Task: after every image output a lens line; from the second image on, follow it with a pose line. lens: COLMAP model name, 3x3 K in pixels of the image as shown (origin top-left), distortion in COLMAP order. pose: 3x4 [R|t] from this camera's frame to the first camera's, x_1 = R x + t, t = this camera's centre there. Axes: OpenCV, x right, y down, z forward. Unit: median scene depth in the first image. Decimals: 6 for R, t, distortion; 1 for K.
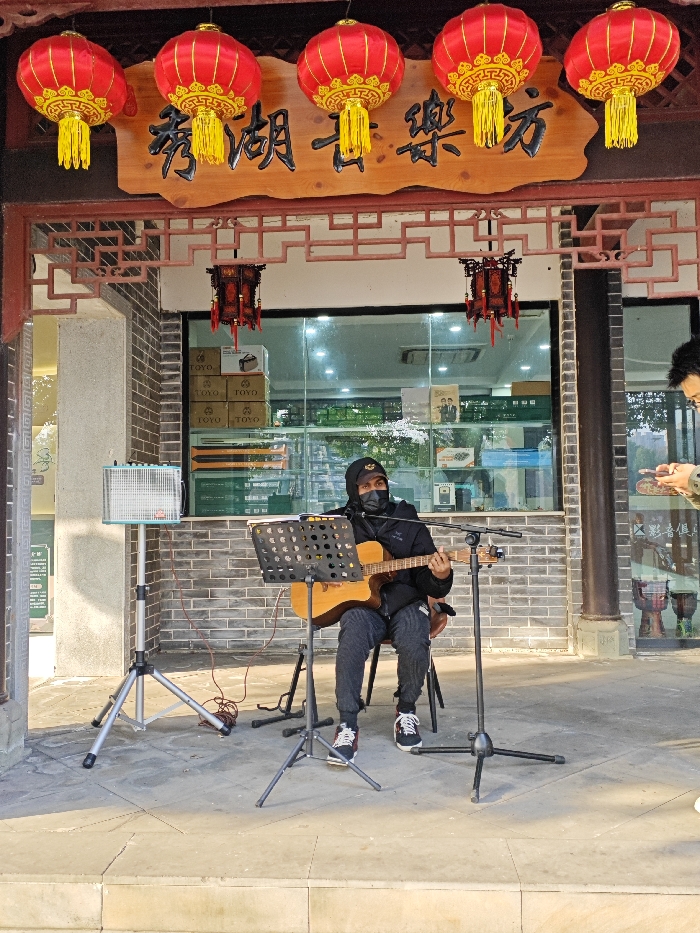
lens RADIAL K [[793.5, 0, 346.9], [0, 793.5, 470.2], [0, 0, 1]] dist [0.059109, -0.069961]
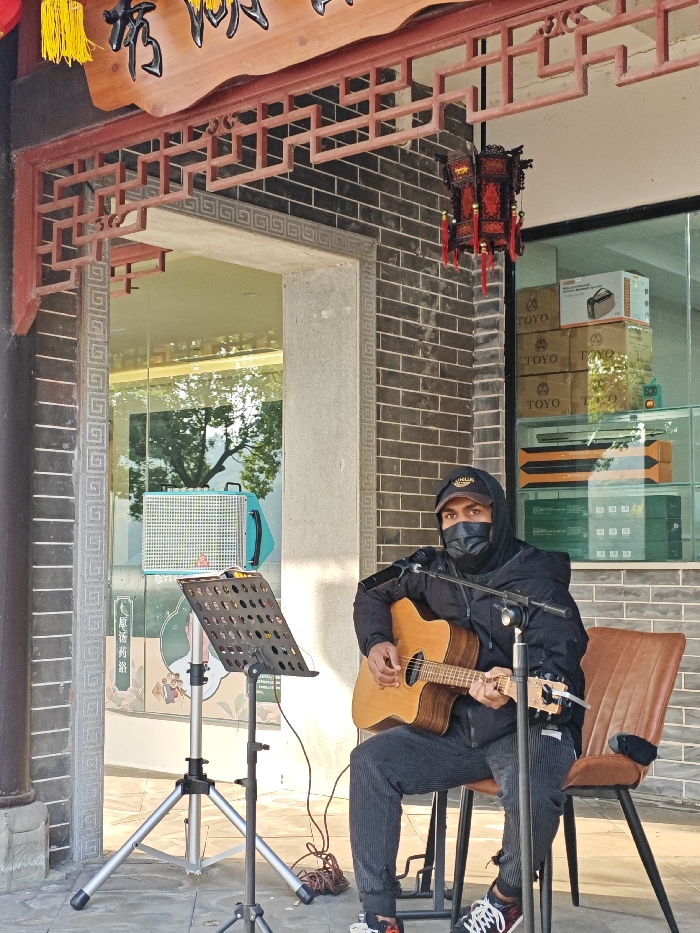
lens RADIAL K [[1334.6, 0, 374.9], [0, 1334.6, 478.6], [0, 0, 1]] dist [0.041860, 0.015574]
pose [[0.798873, -0.022534, -0.601077, 0.589547], [0.024343, 0.999691, -0.005125, -0.006694], [0.601007, -0.010538, 0.799174, 0.176301]]
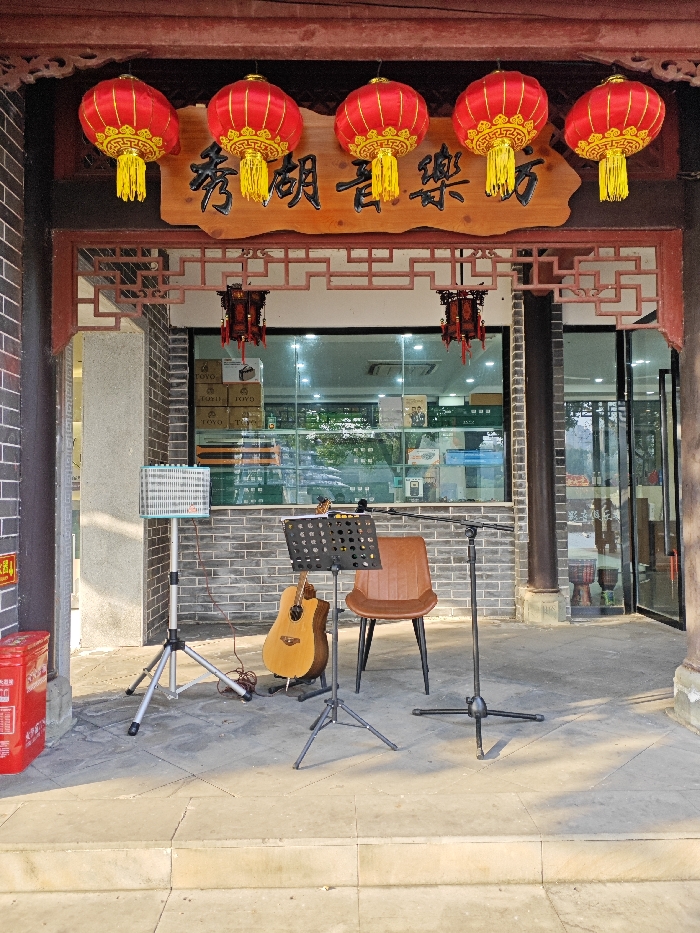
lens RADIAL K [[660.4, 0, 350.3], [0, 660.4, 469.8], [0, 0, 1]] dist [0.053896, -0.057973]
pose [[0.996599, 0.006079, 0.082175, -0.090303], [-0.007259, 0.999875, 0.014065, -0.016028], [-0.082079, -0.014613, 0.996519, 0.042196]]
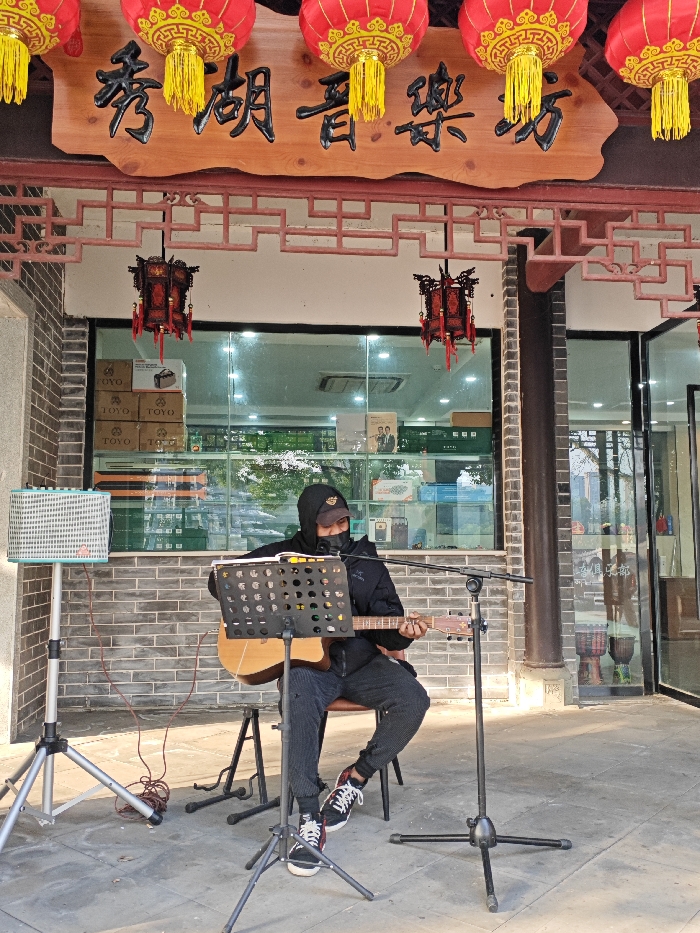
lens RADIAL K [[793.5, 0, 346.9], [0, 793.5, 470.2], [0, 0, 1]] dist [0.059109, -0.069961]
pose [[0.987370, 0.027420, 0.156038, -0.102475], [-0.020657, 0.998782, -0.044798, 0.004661], [-0.157076, 0.041009, 0.986735, 0.160077]]
